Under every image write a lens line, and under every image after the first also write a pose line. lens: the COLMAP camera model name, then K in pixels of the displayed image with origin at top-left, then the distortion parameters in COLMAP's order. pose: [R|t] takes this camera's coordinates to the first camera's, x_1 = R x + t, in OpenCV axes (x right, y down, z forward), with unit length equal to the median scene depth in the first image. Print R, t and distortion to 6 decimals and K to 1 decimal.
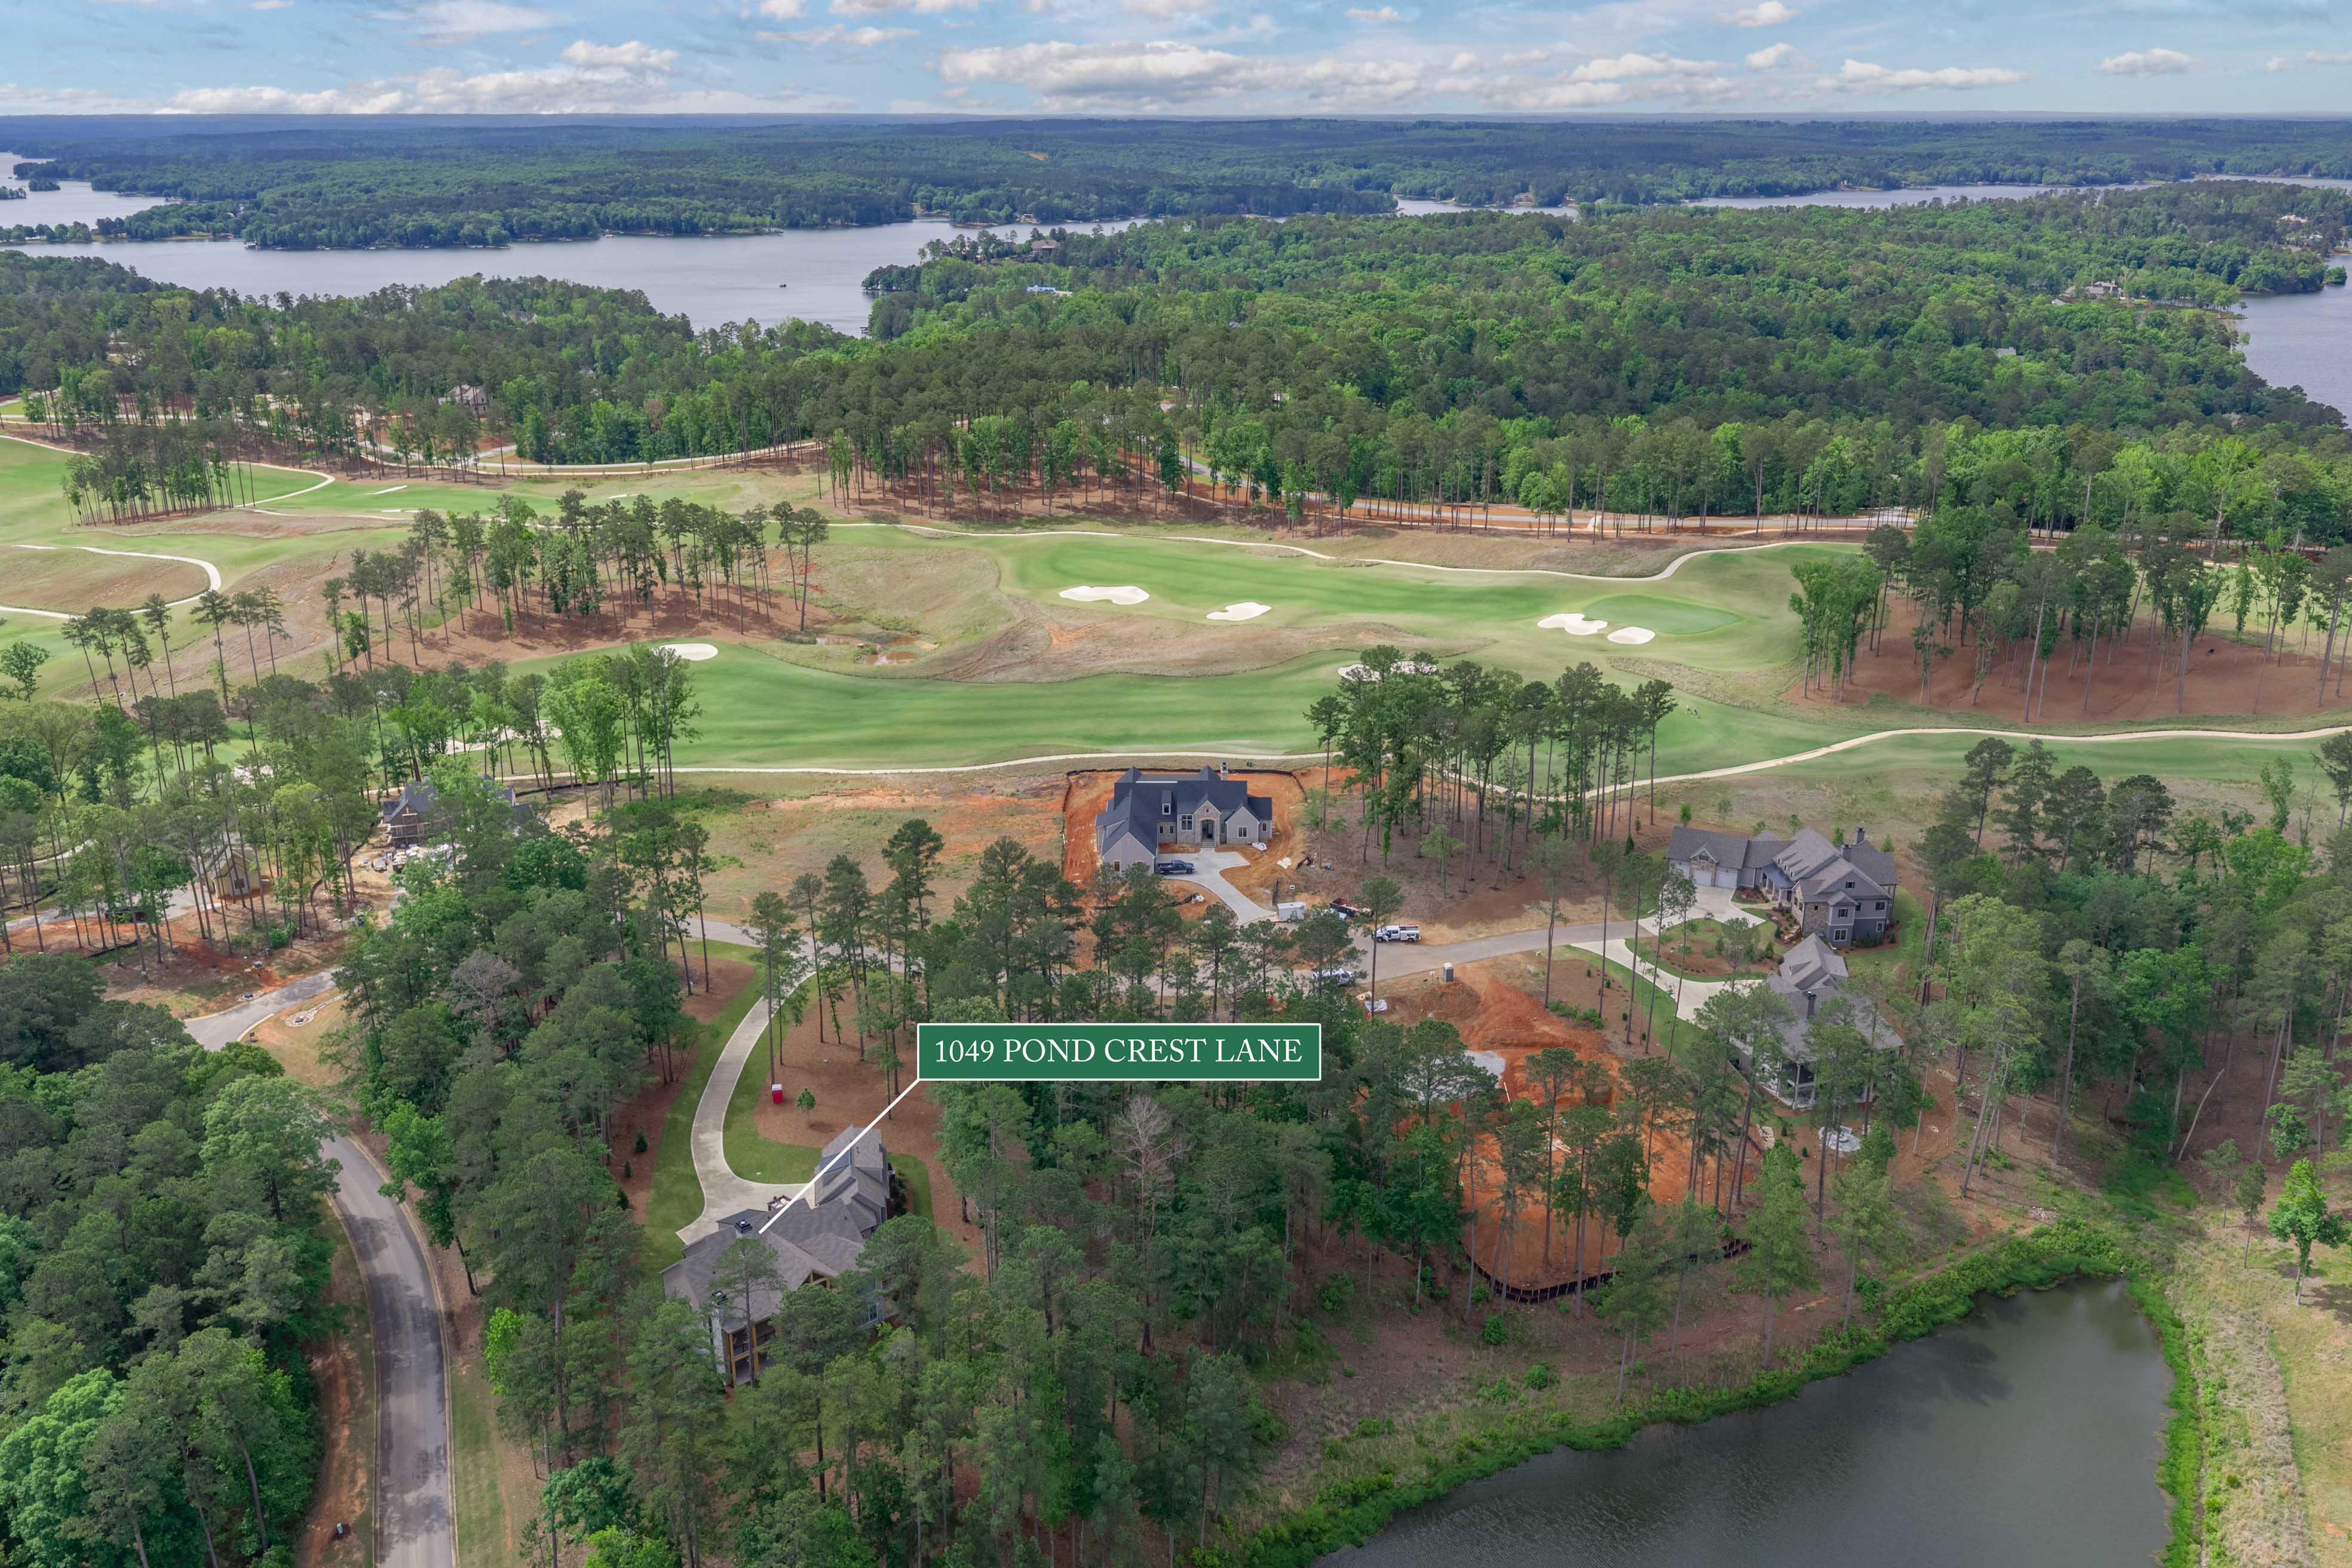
lens RADIAL K [[1948.3, 0, 1177.1], [0, 1948.3, 774.0], [0, 0, 1]] dist [0.021527, -0.038330]
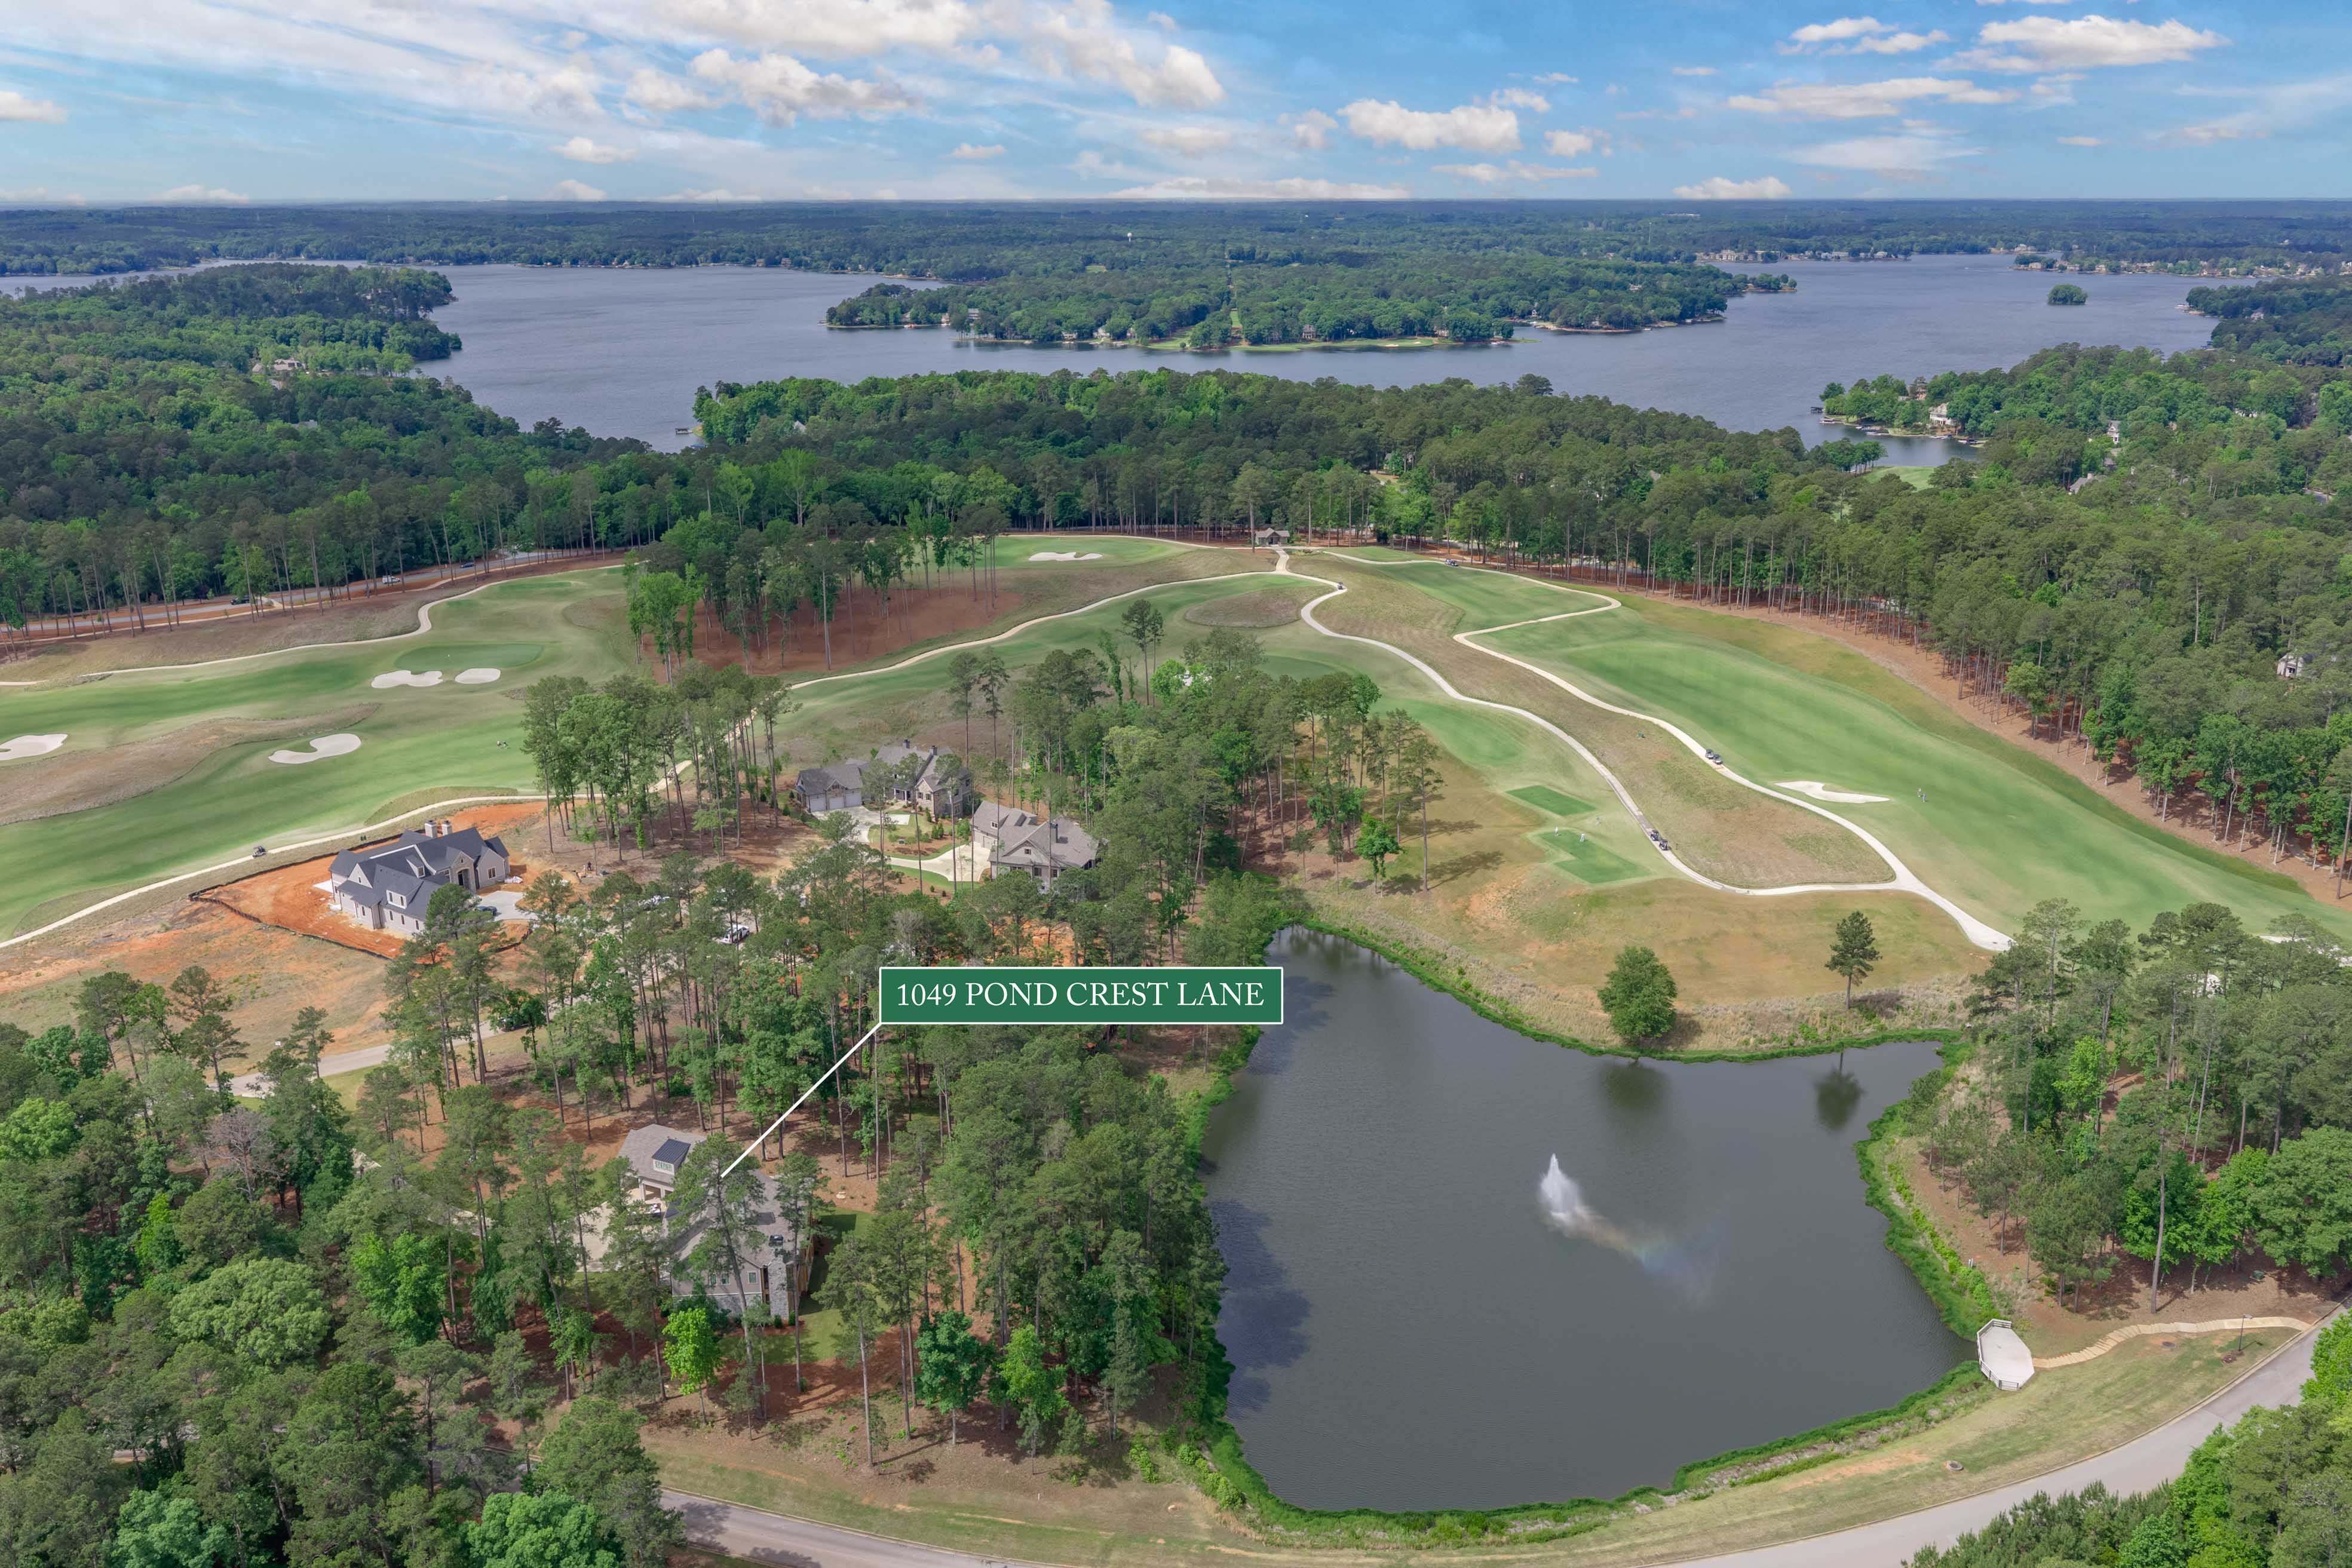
lens RADIAL K [[1943.8, 0, 1176.0], [0, 1943.8, 784.0], [0, 0, 1]] dist [0.026463, -0.053950]
pose [[0.584978, -0.235419, 0.776131, -0.262474], [0.262955, 0.960307, 0.093092, -0.008096], [-0.767239, 0.149631, 0.623663, 0.024238]]
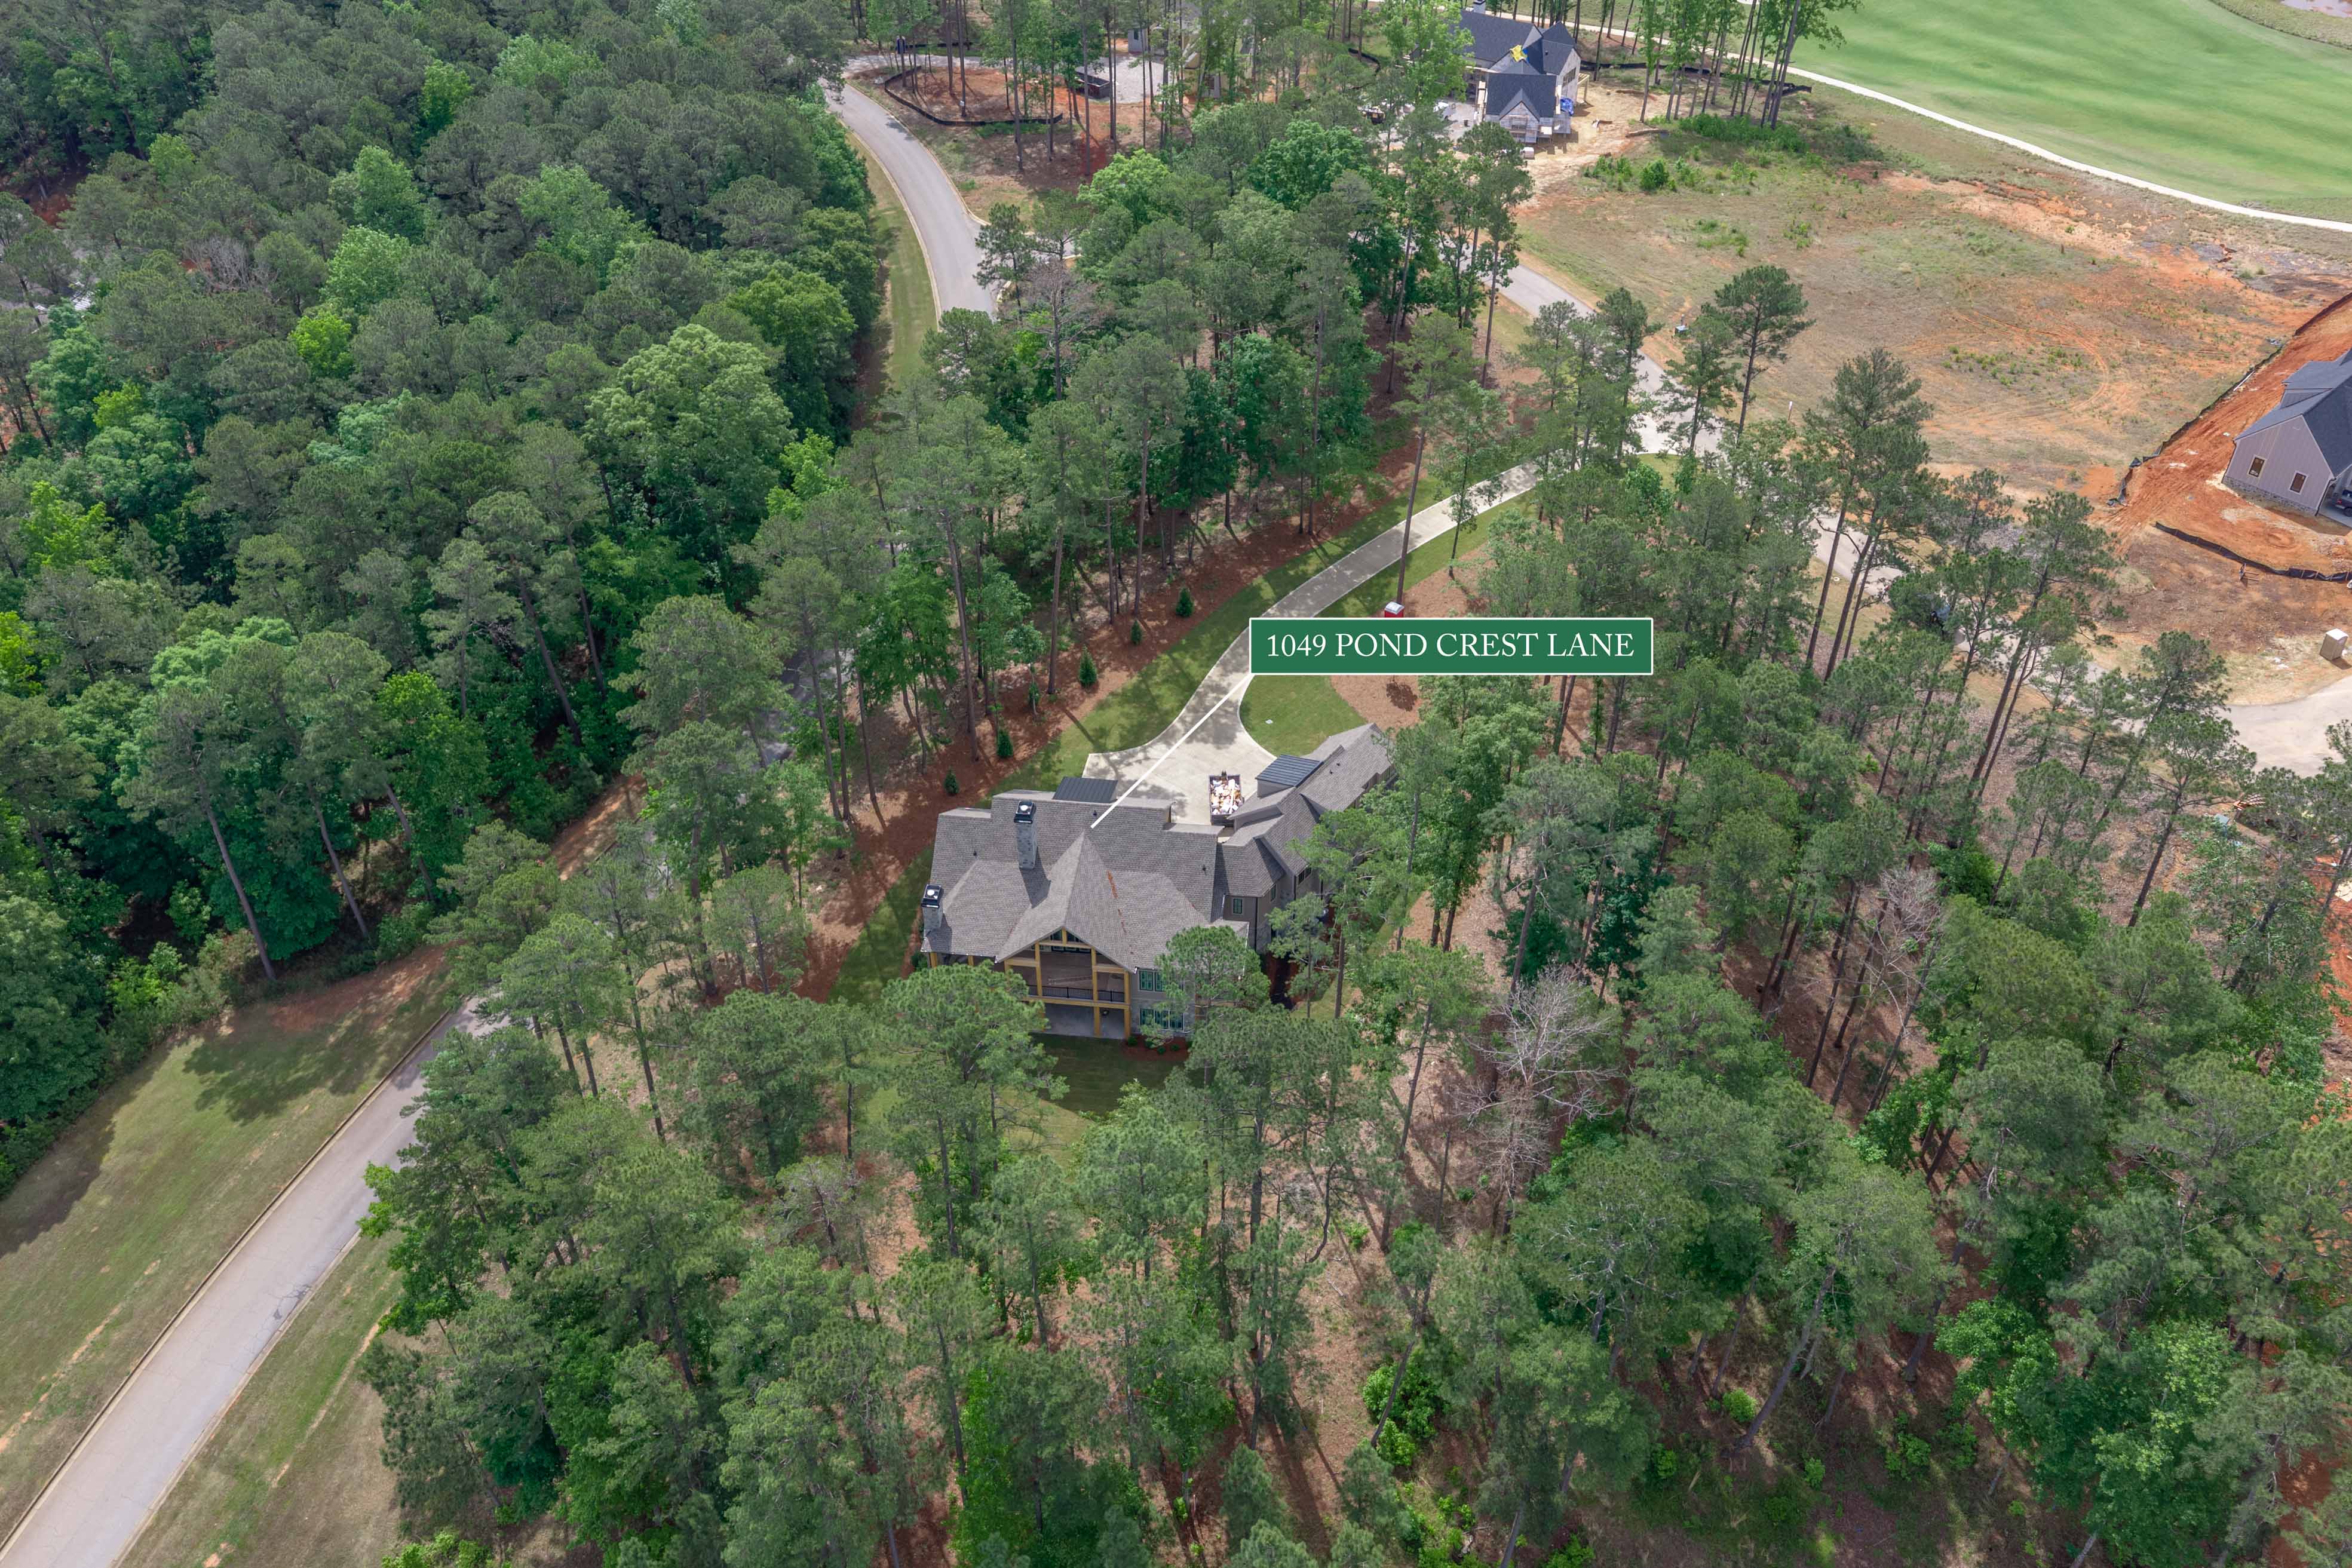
lens RADIAL K [[1948.3, 0, 1177.1], [0, 1948.3, 774.0], [0, 0, 1]] dist [0.021527, -0.038330]
pose [[0.687461, 0.460898, -0.561223, 0.049214], [-0.231694, 0.871610, 0.431989, -0.020117], [0.688270, -0.166943, 0.705985, 0.173705]]
